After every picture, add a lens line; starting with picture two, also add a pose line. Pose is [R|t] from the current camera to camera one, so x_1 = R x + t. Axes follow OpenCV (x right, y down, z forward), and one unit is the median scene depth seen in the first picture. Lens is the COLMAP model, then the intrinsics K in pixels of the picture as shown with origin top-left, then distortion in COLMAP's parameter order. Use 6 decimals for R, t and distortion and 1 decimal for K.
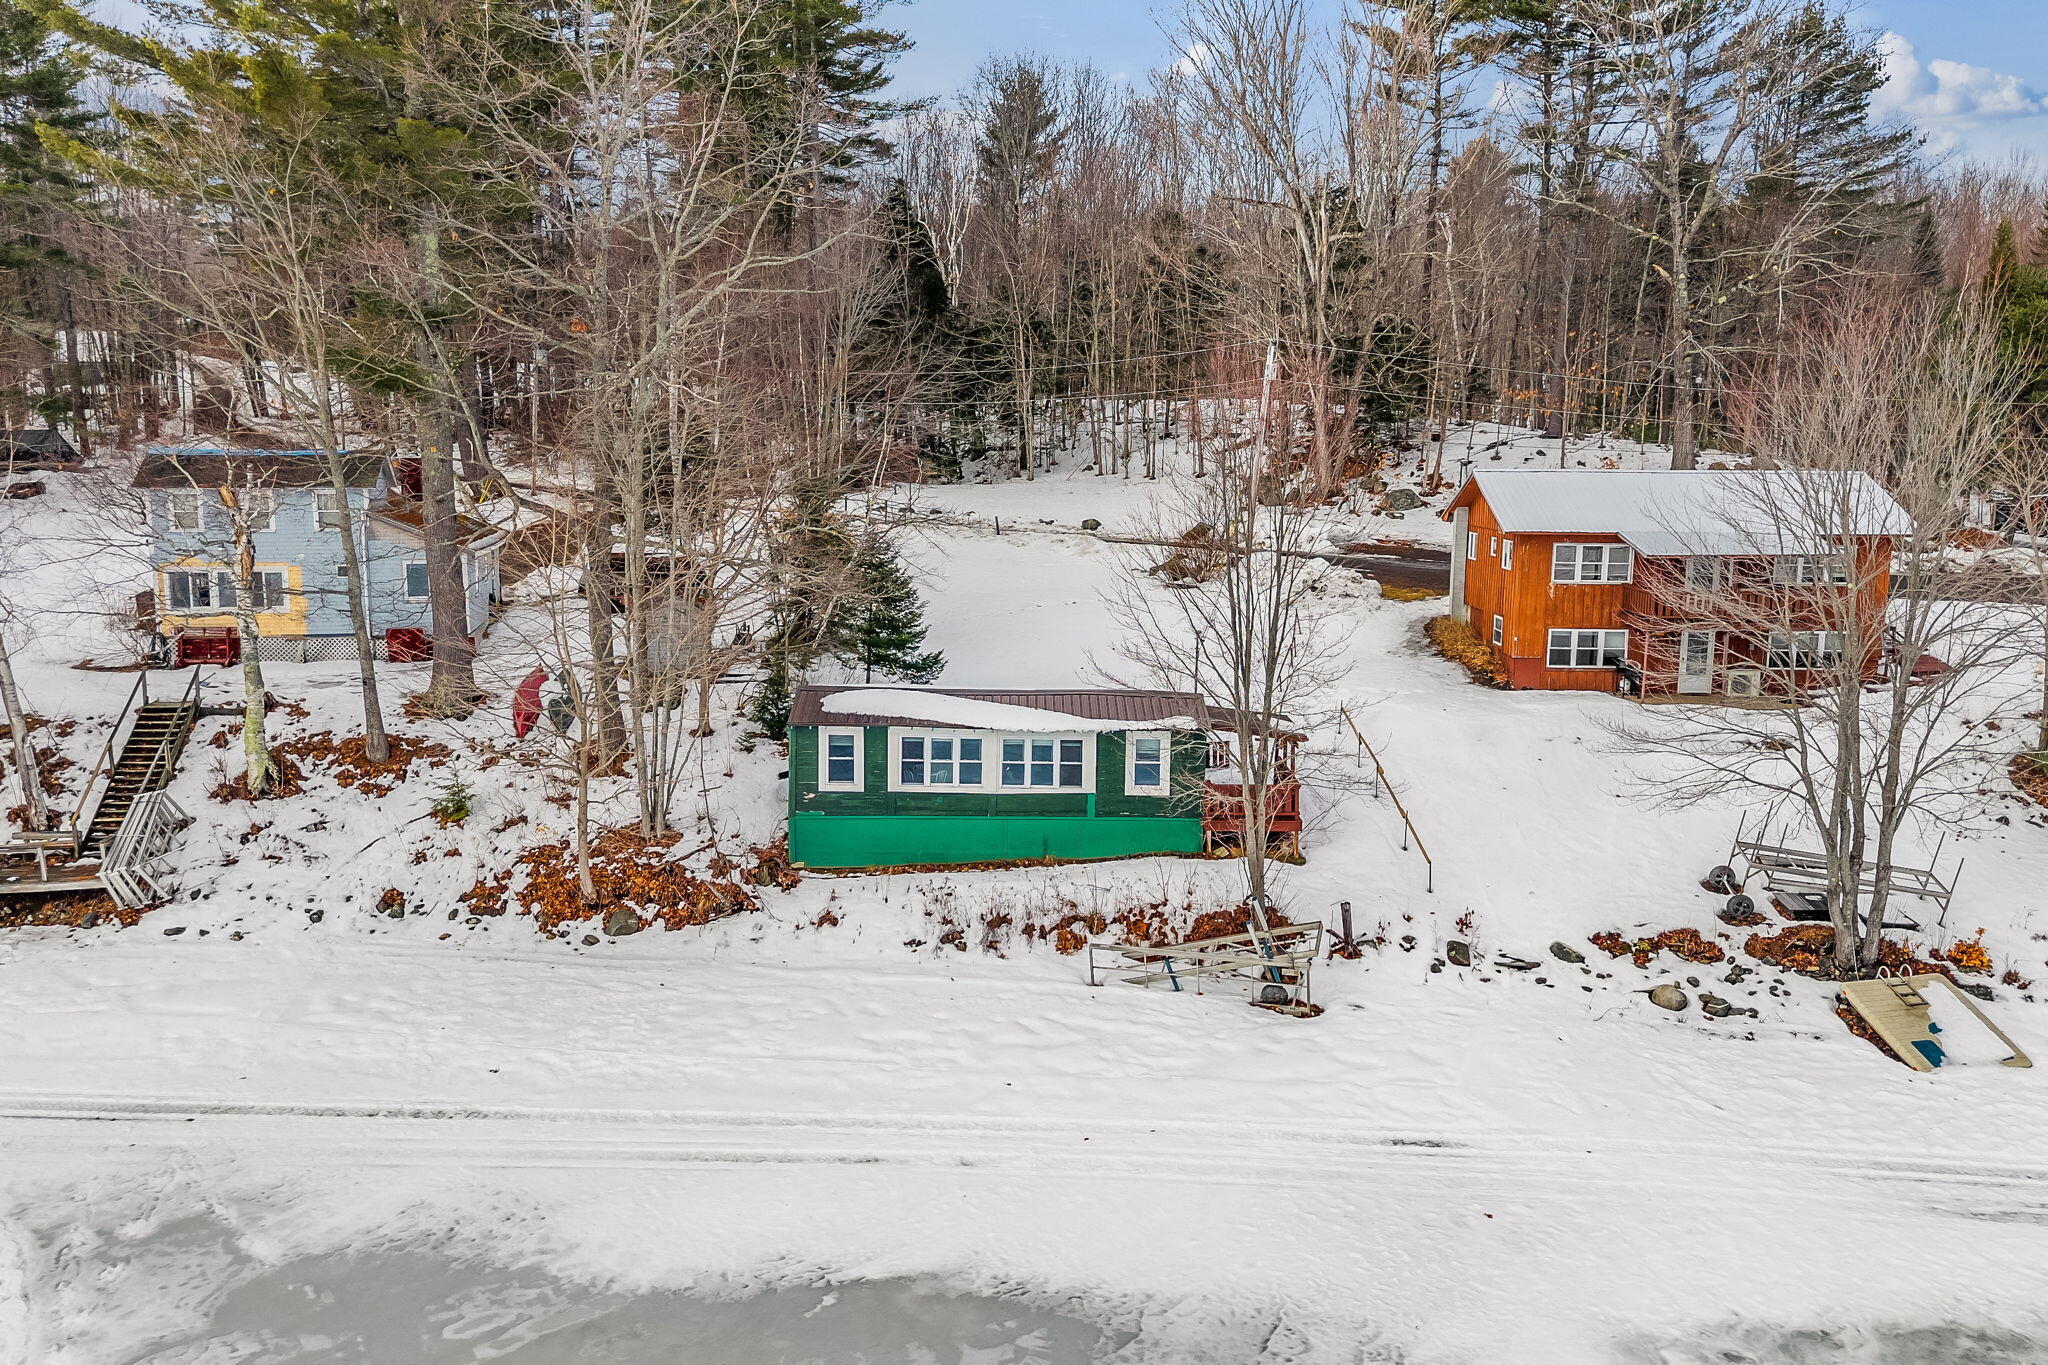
lens RADIAL K [[1636.2, 0, 1038.1], [0, 1636.2, 656.7], [0, 0, 1]] dist [0.078352, -0.132638]
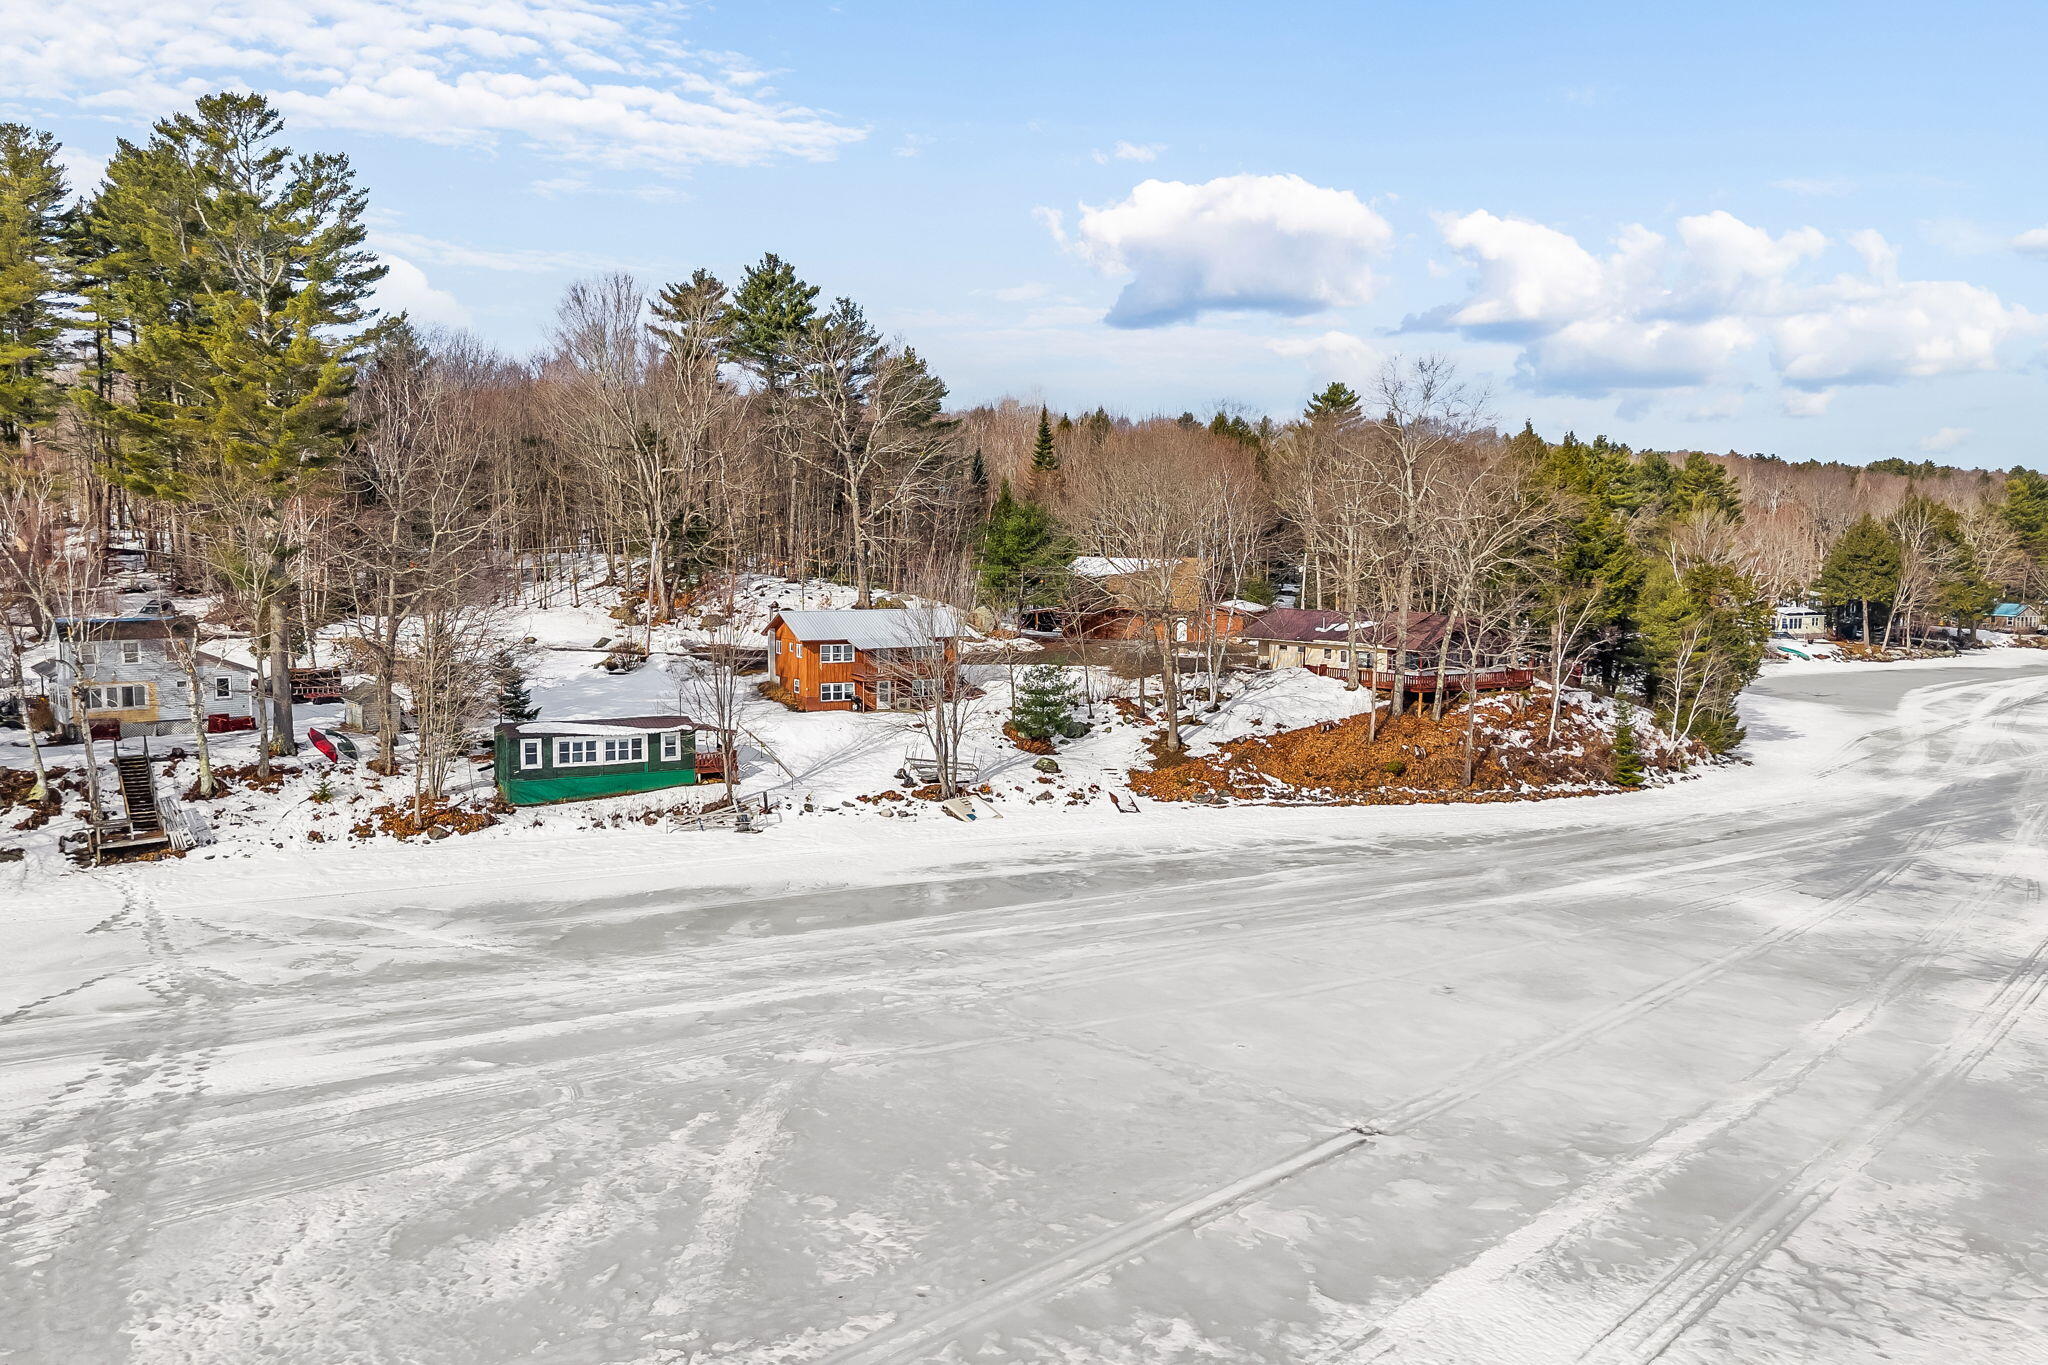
lens RADIAL K [[1567.2, 0, 1011.9], [0, 1567.2, 726.0], [0, 0, 1]] dist [0.178267, -0.532024]
pose [[0.885715, -0.061229, 0.460175, -0.536552], [0.069706, 0.997567, -0.001434, 0.074798], [-0.458967, 0.033347, 0.887827, -1.212089]]
